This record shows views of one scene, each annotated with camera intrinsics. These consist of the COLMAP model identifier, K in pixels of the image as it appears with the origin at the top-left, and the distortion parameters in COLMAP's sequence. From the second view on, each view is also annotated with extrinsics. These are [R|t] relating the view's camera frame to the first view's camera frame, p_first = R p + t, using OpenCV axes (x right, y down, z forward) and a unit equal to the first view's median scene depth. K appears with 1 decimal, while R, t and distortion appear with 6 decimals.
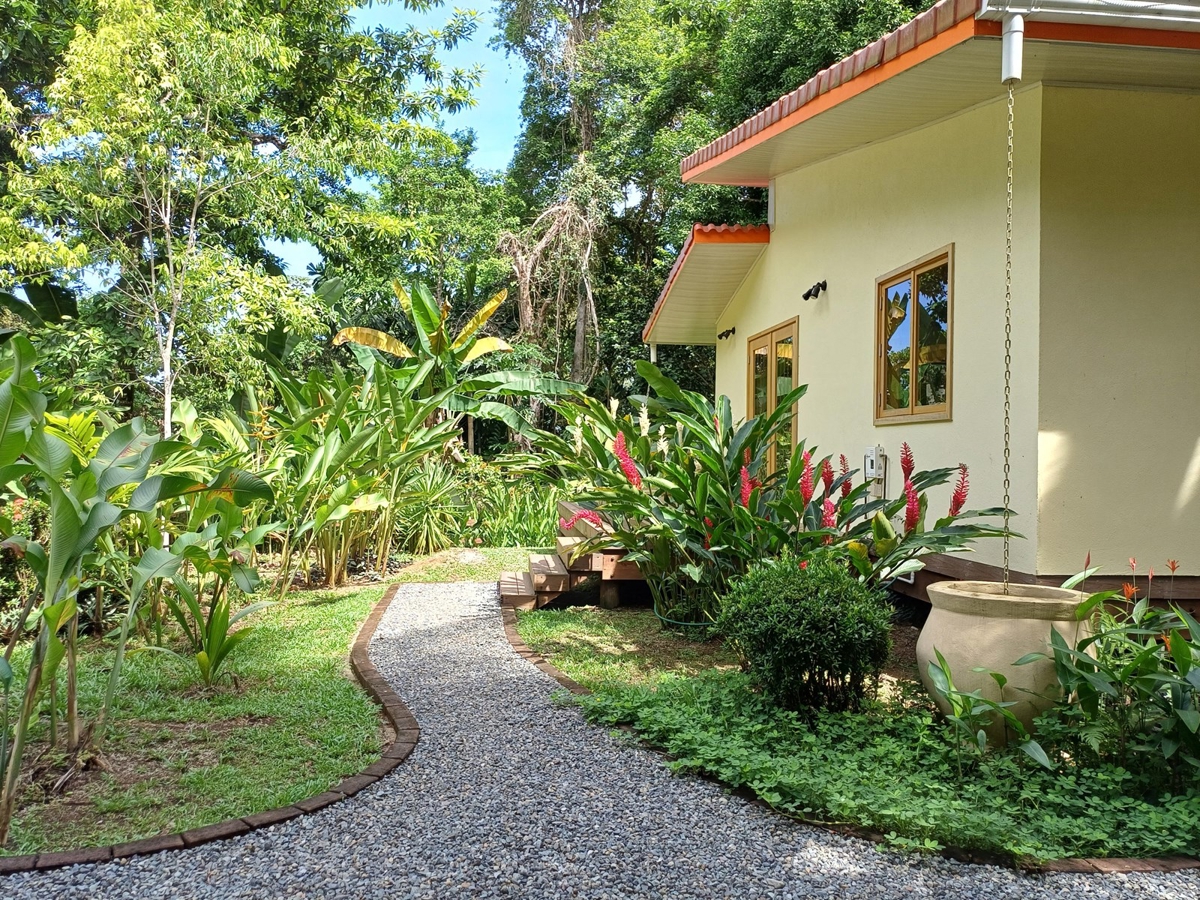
lens RADIAL K [[882.5, 0, 600.0], [0, 882.5, 450.0], [0, 0, 1]] dist [0.002057, 0.002119]
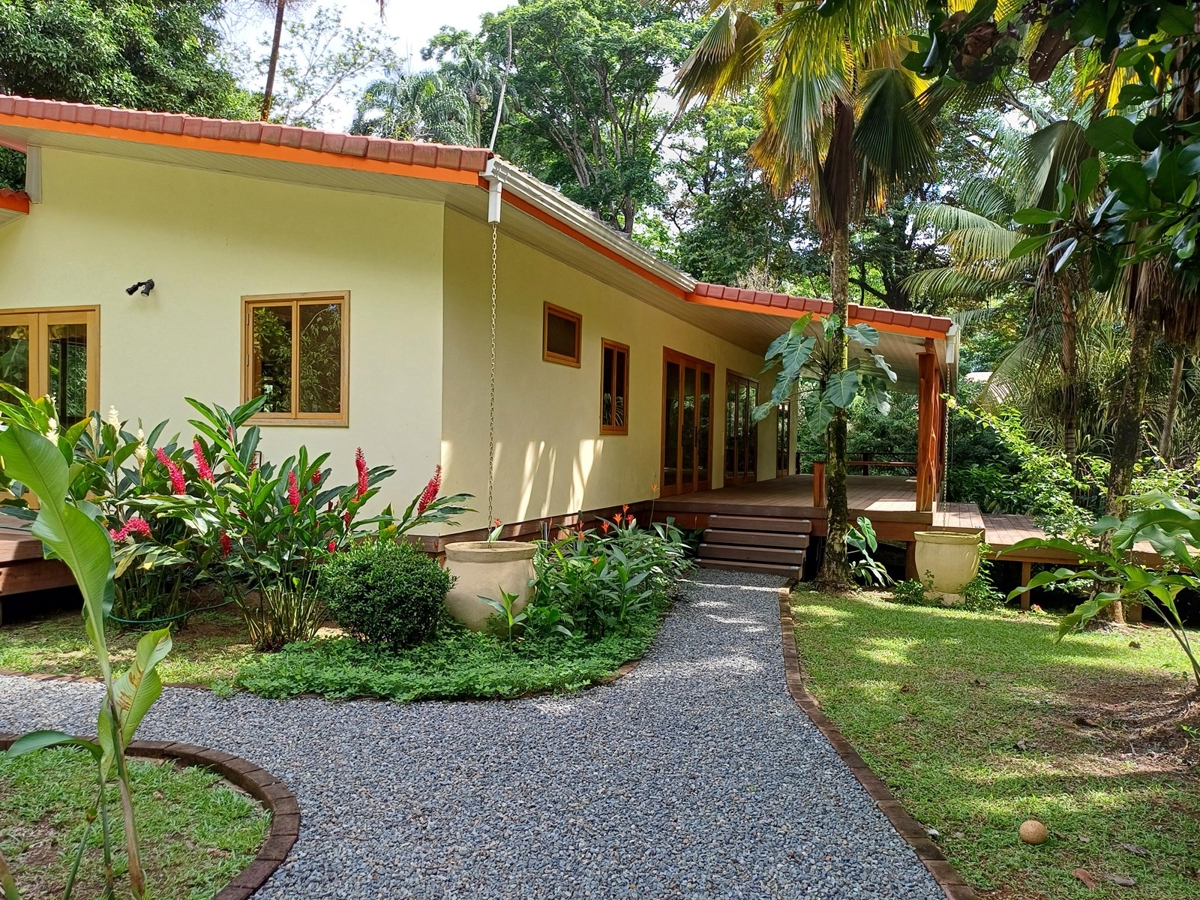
lens RADIAL K [[882.5, 0, 600.0], [0, 882.5, 450.0], [0, 0, 1]] dist [0.002057, 0.002119]
pose [[0.463107, -0.015932, 0.886159, -0.819874], [-0.016727, 0.999503, 0.026712, -0.056311], [-0.886144, -0.027193, 0.462611, 0.094033]]
